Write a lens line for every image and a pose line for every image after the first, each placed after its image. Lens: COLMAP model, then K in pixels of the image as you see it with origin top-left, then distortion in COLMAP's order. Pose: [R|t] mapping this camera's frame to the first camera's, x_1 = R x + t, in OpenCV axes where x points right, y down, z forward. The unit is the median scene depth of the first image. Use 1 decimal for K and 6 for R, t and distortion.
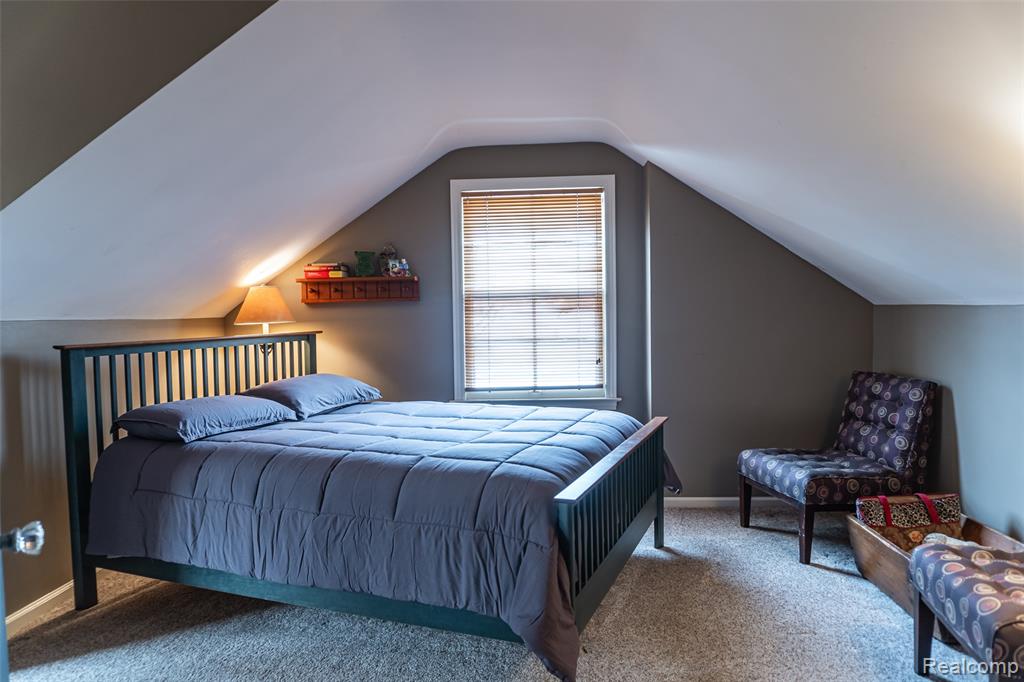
lens RADIAL K [[692.7, 0, 513.2], [0, 692.7, 333.5], [0, 0, 1]] dist [-0.020473, -0.000276]
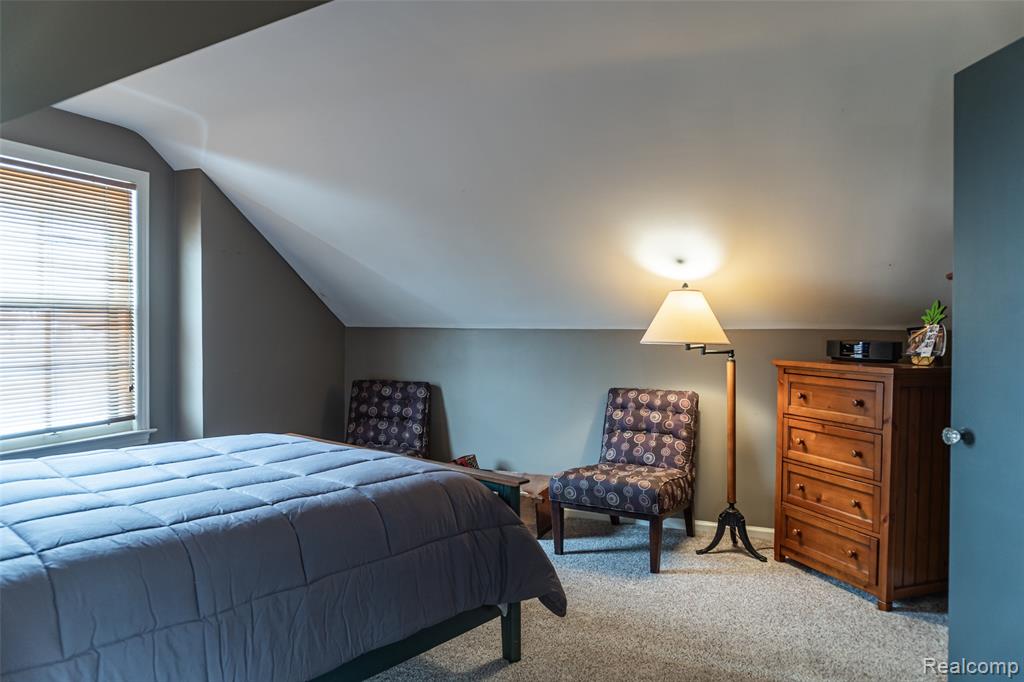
lens RADIAL K [[692.7, 0, 511.0], [0, 692.7, 337.4], [0, 0, 1]] dist [-0.020473, -0.000276]
pose [[0.327757, 0.003106, 0.944757, -0.557385], [0.024181, 0.999639, -0.011675, -0.001066], [-0.944453, 0.026672, 0.327564, 0.310859]]
